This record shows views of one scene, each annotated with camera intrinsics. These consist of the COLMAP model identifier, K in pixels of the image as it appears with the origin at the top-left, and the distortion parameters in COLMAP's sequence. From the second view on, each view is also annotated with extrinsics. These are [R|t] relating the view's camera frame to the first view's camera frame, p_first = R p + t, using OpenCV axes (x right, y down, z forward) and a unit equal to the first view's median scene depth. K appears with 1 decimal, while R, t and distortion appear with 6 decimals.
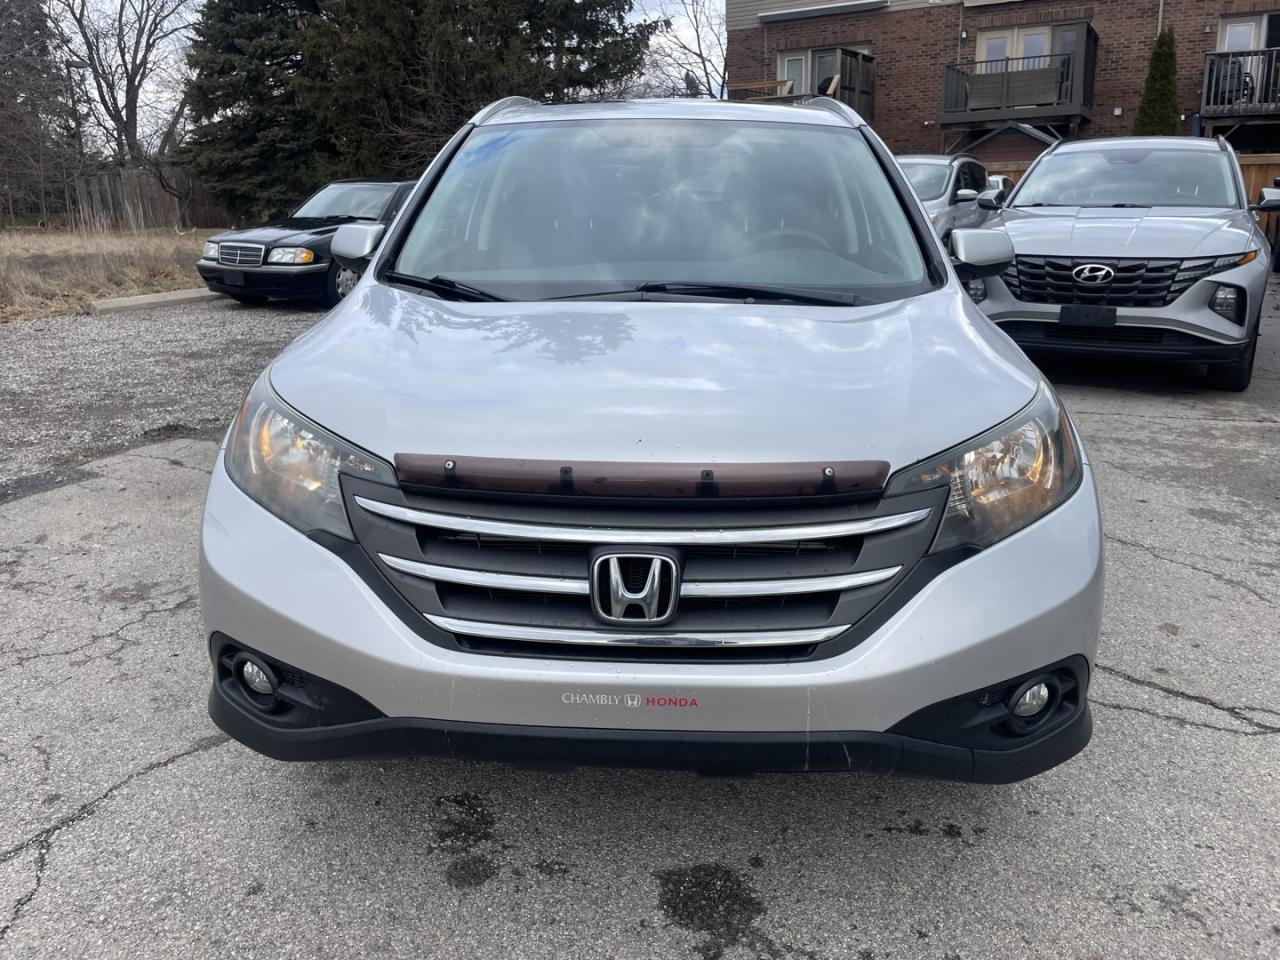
lens RADIAL K [[991.6, 0, 640.0], [0, 991.6, 480.0], [0, 0, 1]] dist [0.070972, -0.100495]
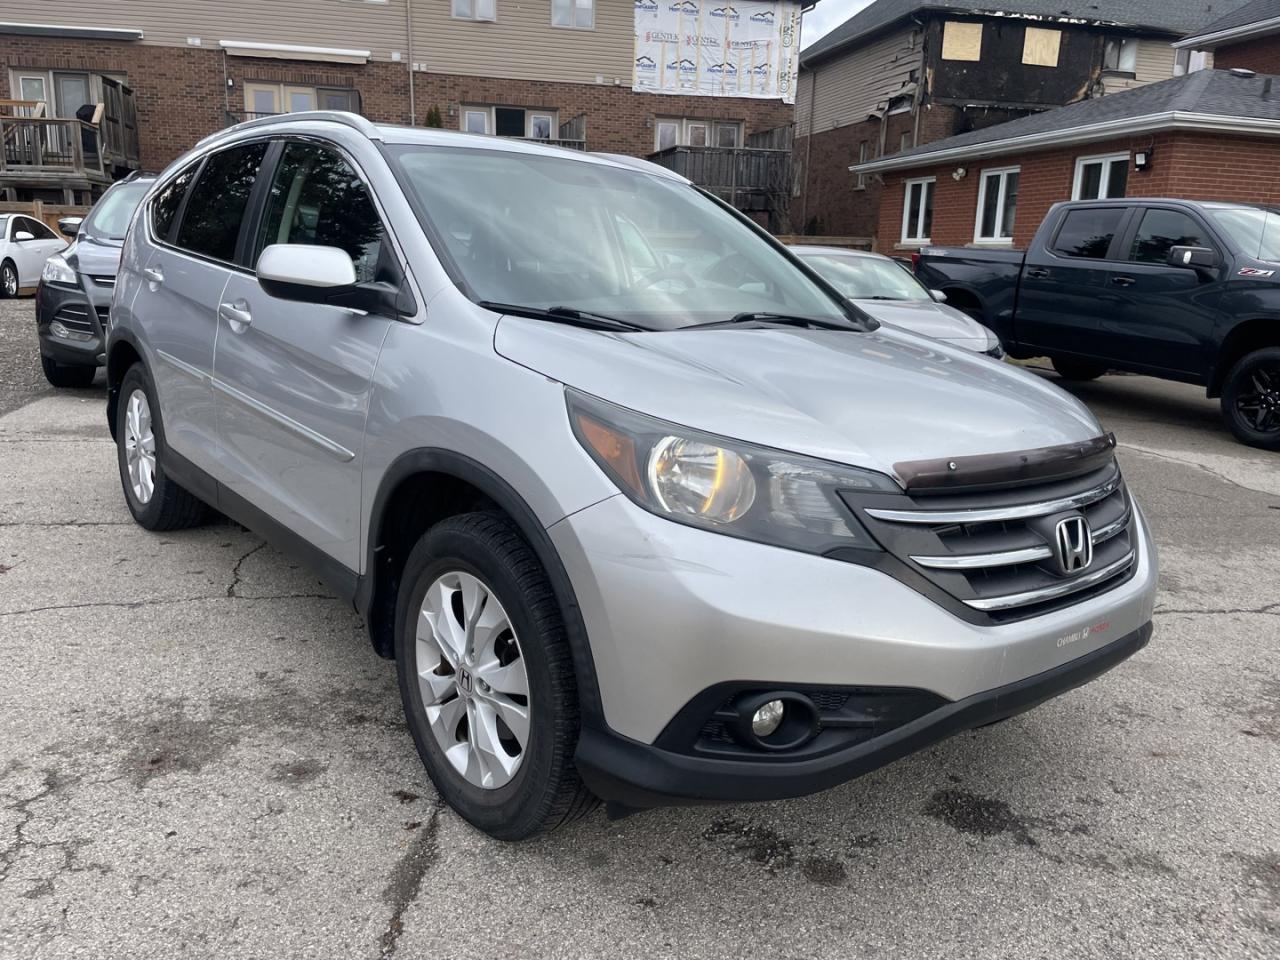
lens RADIAL K [[991.6, 0, 640.0], [0, 991.6, 480.0], [0, 0, 1]] dist [0.070972, -0.100495]
pose [[0.724821, -0.107988, 0.680422, -0.112379], [0.140520, 0.990050, 0.007440, -0.005267], [-0.674455, 0.090220, 0.732783, 0.038211]]
